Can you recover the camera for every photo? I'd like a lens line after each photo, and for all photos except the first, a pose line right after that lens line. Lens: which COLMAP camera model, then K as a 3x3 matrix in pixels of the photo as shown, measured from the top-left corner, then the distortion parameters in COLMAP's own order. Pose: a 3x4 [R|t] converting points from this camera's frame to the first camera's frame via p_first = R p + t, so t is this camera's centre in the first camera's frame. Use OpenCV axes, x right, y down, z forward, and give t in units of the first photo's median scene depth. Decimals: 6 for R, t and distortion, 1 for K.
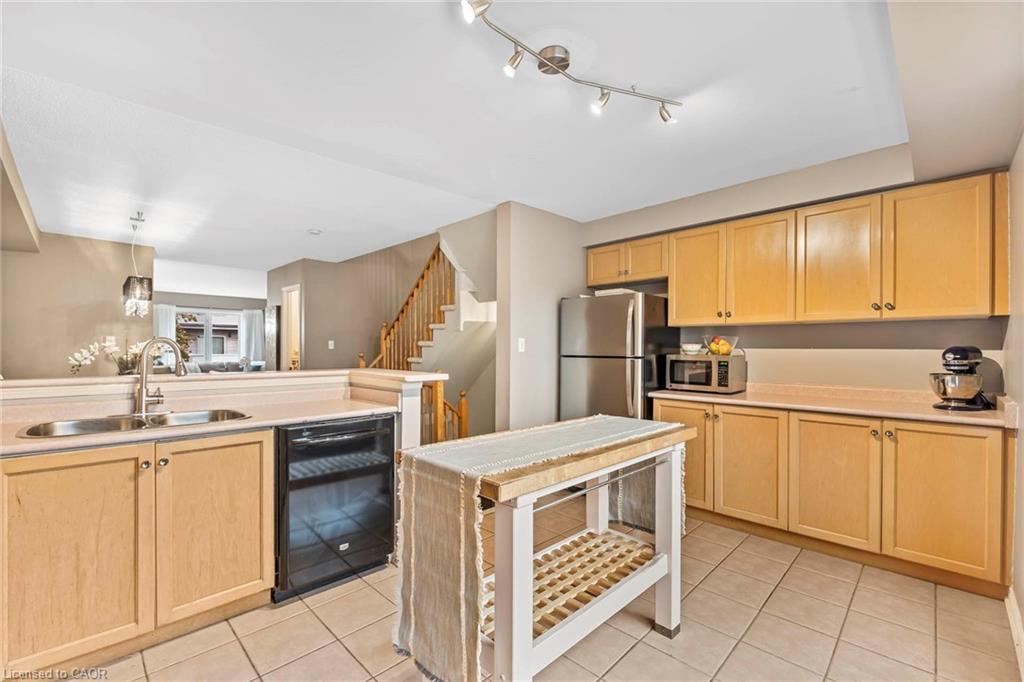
lens RADIAL K [[431.3, 0, 513.5], [0, 431.3, 336.8], [0, 0, 1]] dist [-0.000286, -0.000104]
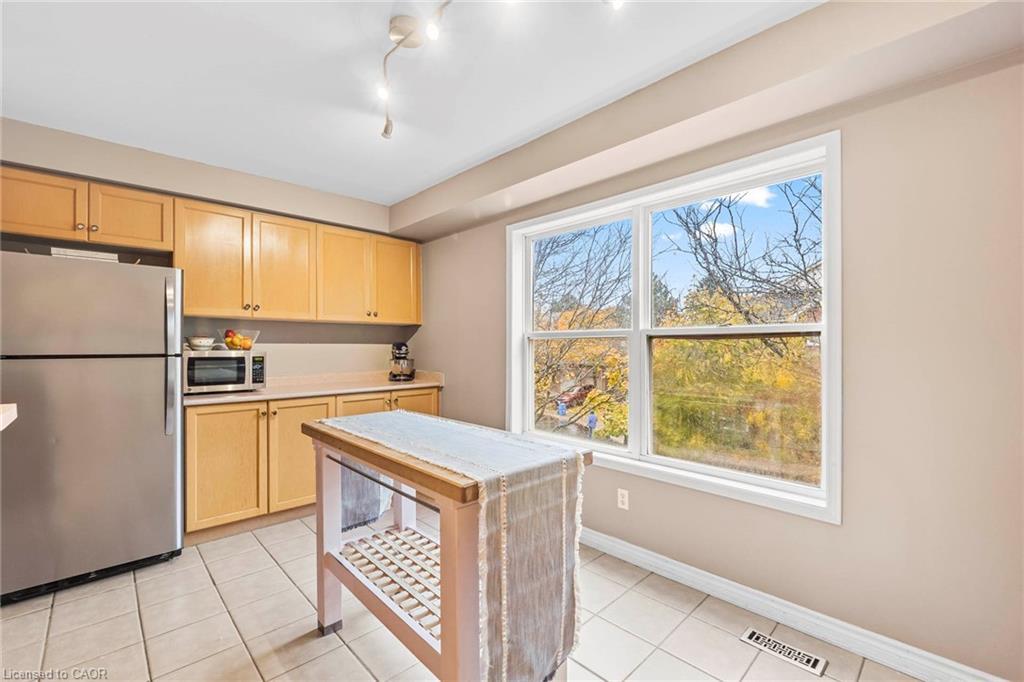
lens RADIAL K [[431.3, 0, 513.5], [0, 431.3, 336.8], [0, 0, 1]] dist [-0.000286, -0.000104]
pose [[0.028422, 0.015214, 0.999480, -0.457976], [-0.031314, 0.999407, -0.014322, 0.008928], [-0.999105, -0.030891, 0.028882, 0.412285]]
